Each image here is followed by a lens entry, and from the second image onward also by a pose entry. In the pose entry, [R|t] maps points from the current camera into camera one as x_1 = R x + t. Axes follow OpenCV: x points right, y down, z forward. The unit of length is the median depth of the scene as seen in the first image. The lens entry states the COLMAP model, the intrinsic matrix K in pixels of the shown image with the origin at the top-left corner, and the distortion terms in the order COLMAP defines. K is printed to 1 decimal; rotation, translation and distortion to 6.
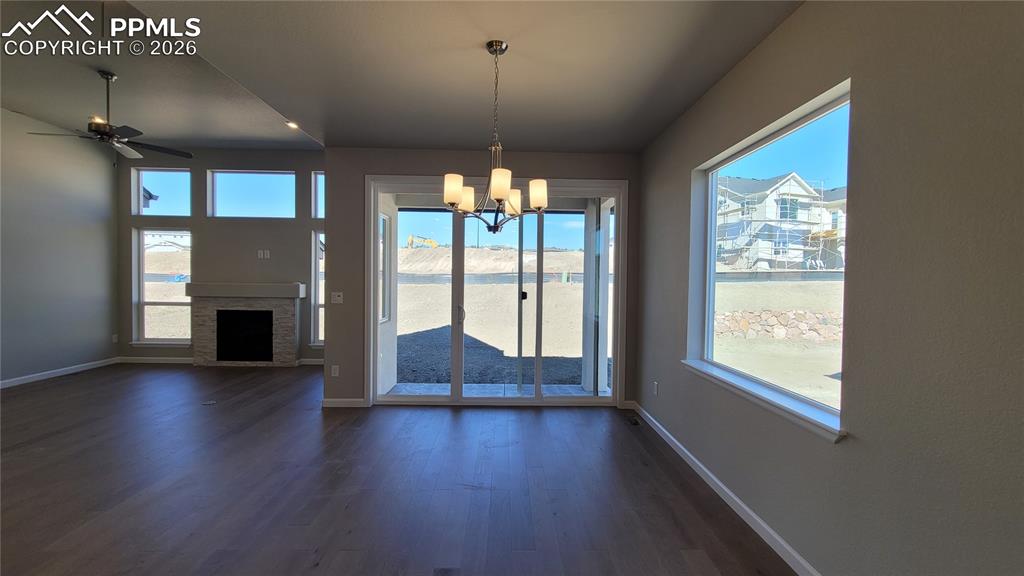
lens RADIAL K [[416.1, 0, 514.9], [0, 416.1, 287.1], [0, 0, 1]] dist [-0.000878, -0.000016]
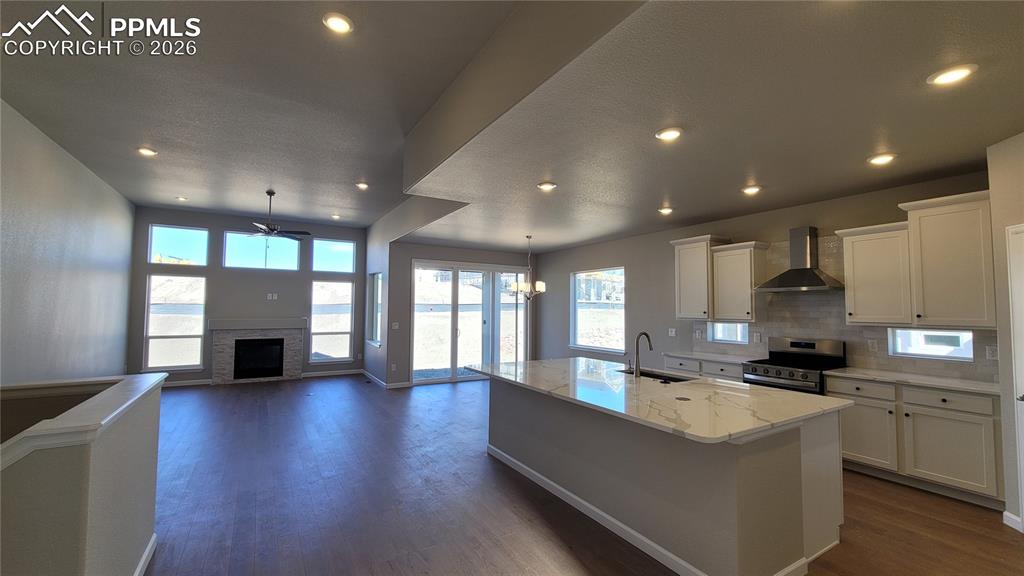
lens RADIAL K [[416.1, 0, 514.8], [0, 416.1, 290.0], [0, 0, 1]] dist [-0.000878, -0.000016]
pose [[0.869089, 0.015307, 0.494419, -0.590494], [0.013872, 0.998374, -0.055292, -0.015018], [-0.494461, 0.054912, 0.867464, -0.549197]]
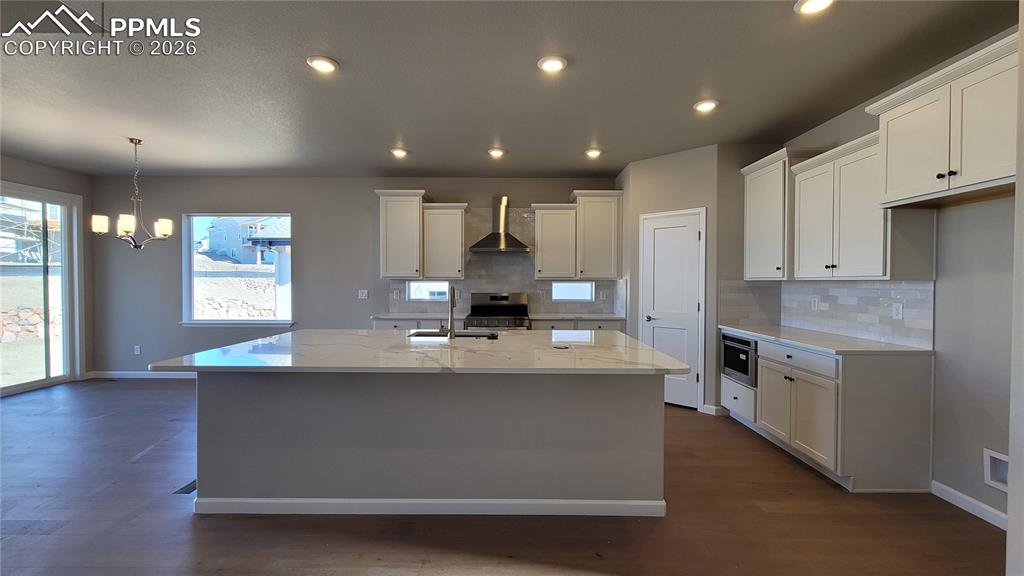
lens RADIAL K [[416.1, 0, 513.8], [0, 416.1, 288.1], [0, 0, 1]] dist [-0.000878, -0.000016]
pose [[0.034308, -0.031591, 0.998912, -0.646572], [0.016033, 0.999389, 0.031055, 0.000960], [-0.999283, 0.014950, 0.034794, -0.228509]]
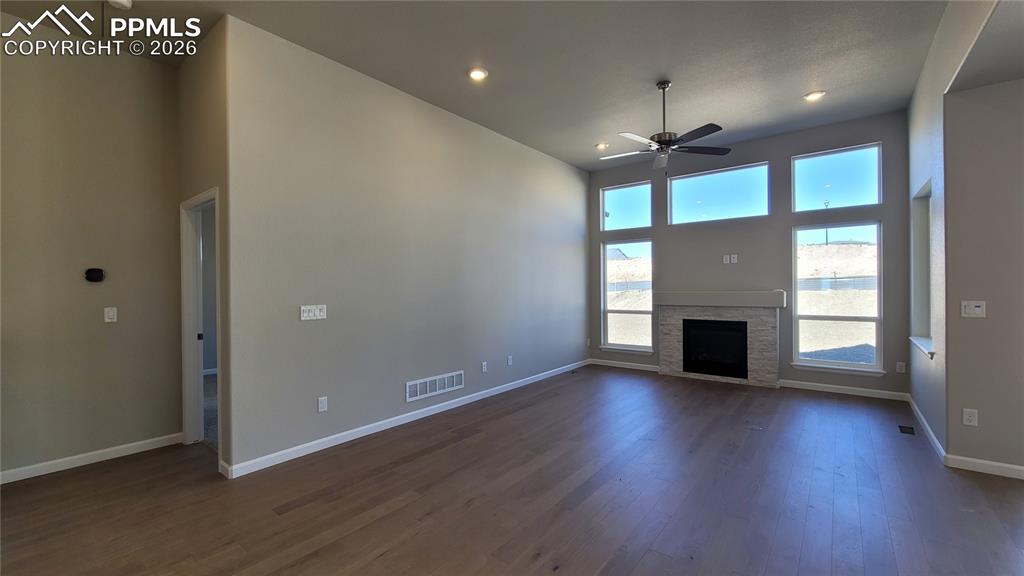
lens RADIAL K [[416.1, 0, 515.2], [0, 416.1, 288.9], [0, 0, 1]] dist [-0.000878, -0.000016]
pose [[0.770475, -0.018442, -0.637203, -0.389630], [0.008110, 0.999784, -0.019130, -0.000309], [0.637418, 0.009571, 0.770458, 0.001522]]
